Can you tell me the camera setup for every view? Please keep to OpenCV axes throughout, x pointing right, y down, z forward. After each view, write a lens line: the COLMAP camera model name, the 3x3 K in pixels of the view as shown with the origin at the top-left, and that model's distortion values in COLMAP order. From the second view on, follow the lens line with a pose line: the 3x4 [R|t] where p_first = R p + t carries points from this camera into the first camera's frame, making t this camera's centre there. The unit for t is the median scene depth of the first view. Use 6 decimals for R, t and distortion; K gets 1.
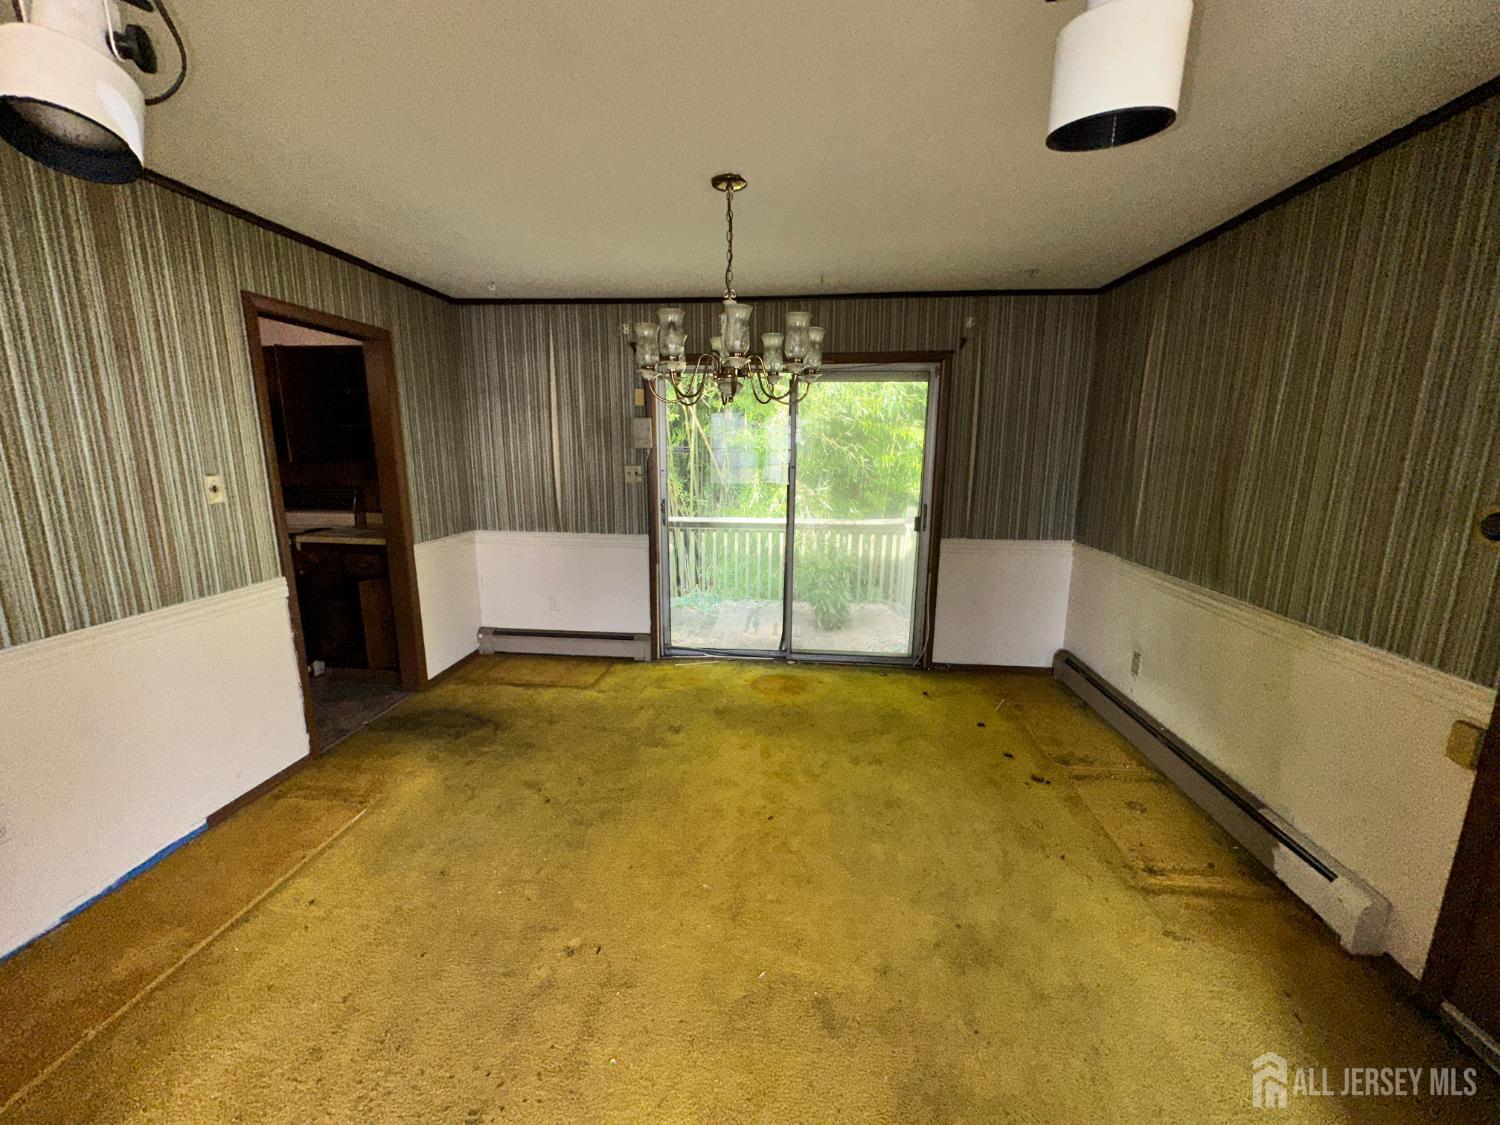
lens RADIAL K [[598.6, 0, 746.7], [0, 598.6, 569.4], [0, 0, 1]] dist [-0.002675, 0.000605]
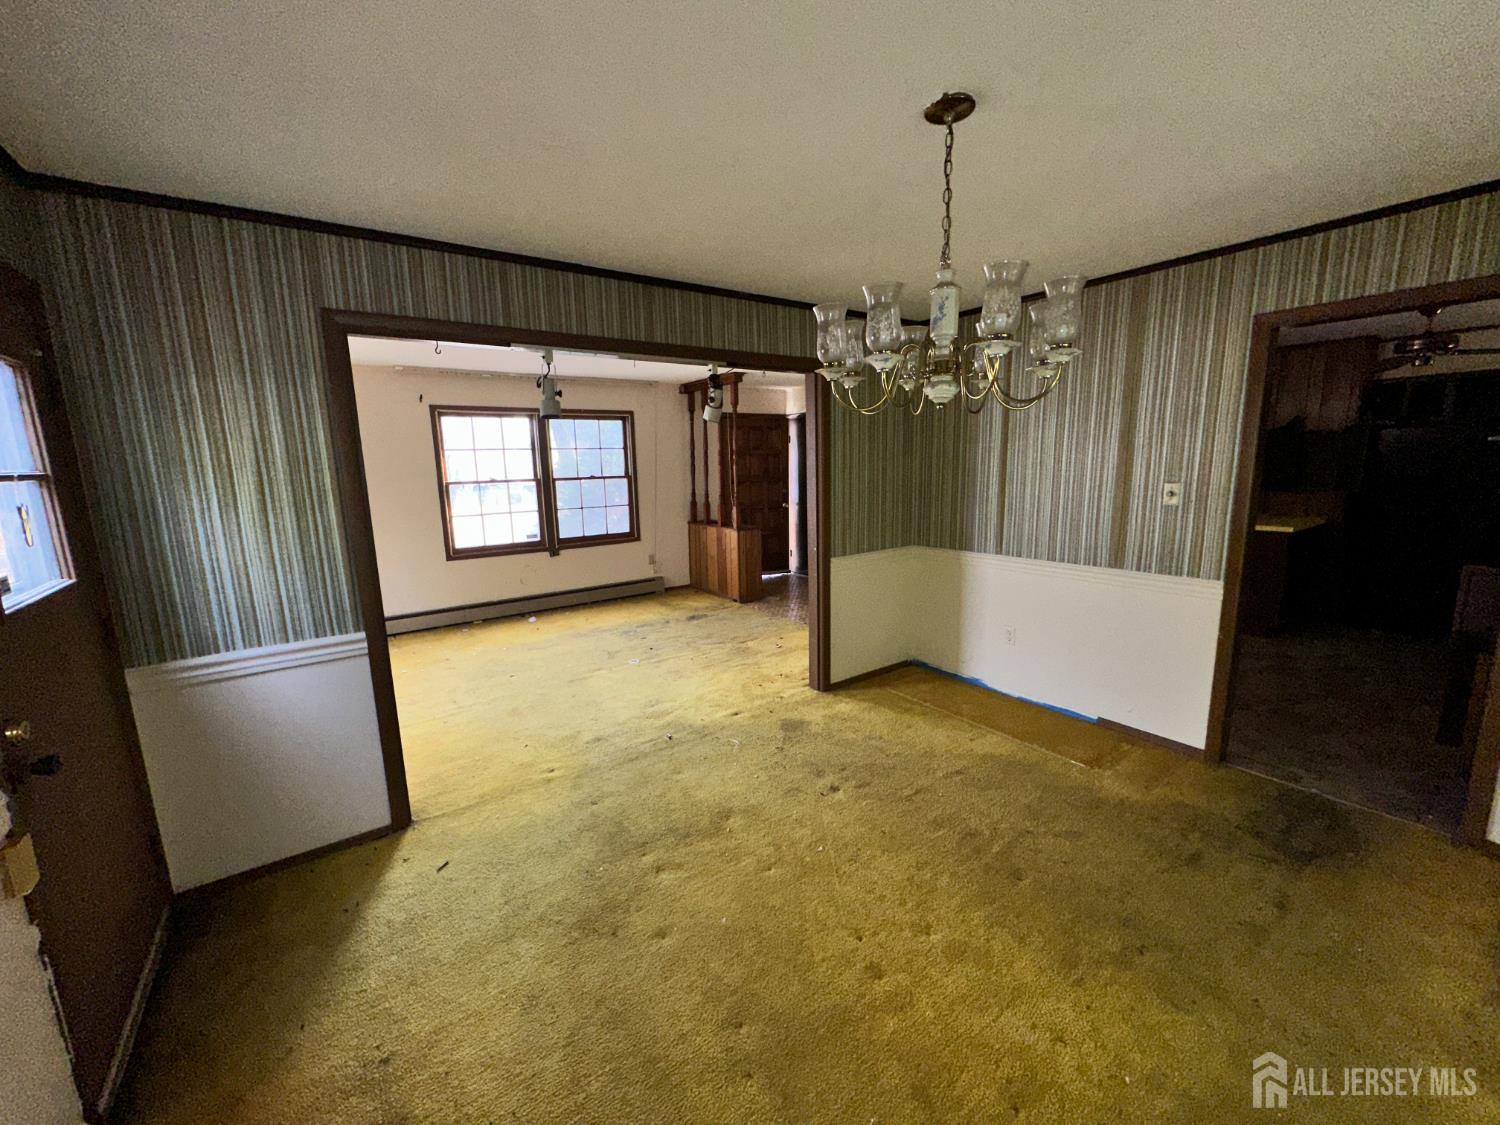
lens RADIAL K [[598.6, 0, 760.6], [0, 598.6, 562.6], [0, 0, 1]] dist [-0.002675, 0.000605]
pose [[-0.750102, 0.114440, -0.651345, 0.498620], [-0.120540, 0.944755, 0.304808, -0.229340], [0.650244, 0.307150, -0.694868, 1.120868]]
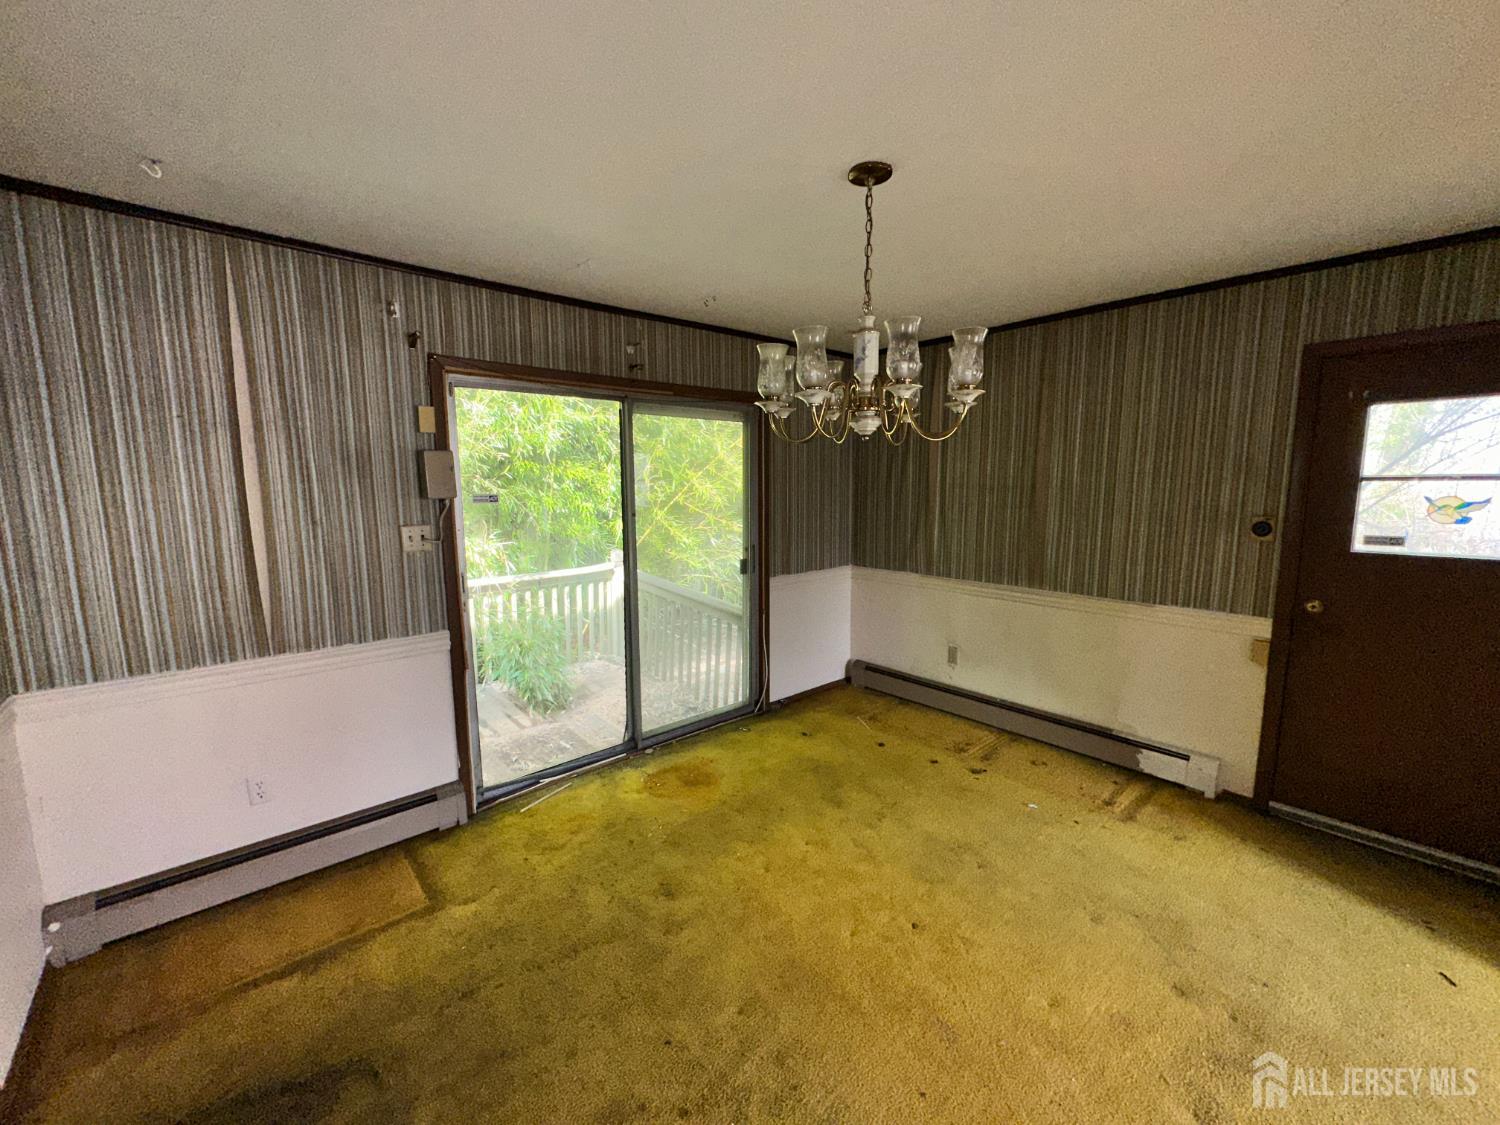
lens RADIAL K [[598.6, 0, 744.7], [0, 598.6, 571.7], [0, 0, 1]] dist [-0.002675, 0.000605]
pose [[0.683256, -0.118078, 0.720568, -0.571432], [0.159725, 0.987108, 0.010301, -0.106789], [-0.712495, 0.108055, 0.693307, 0.449664]]
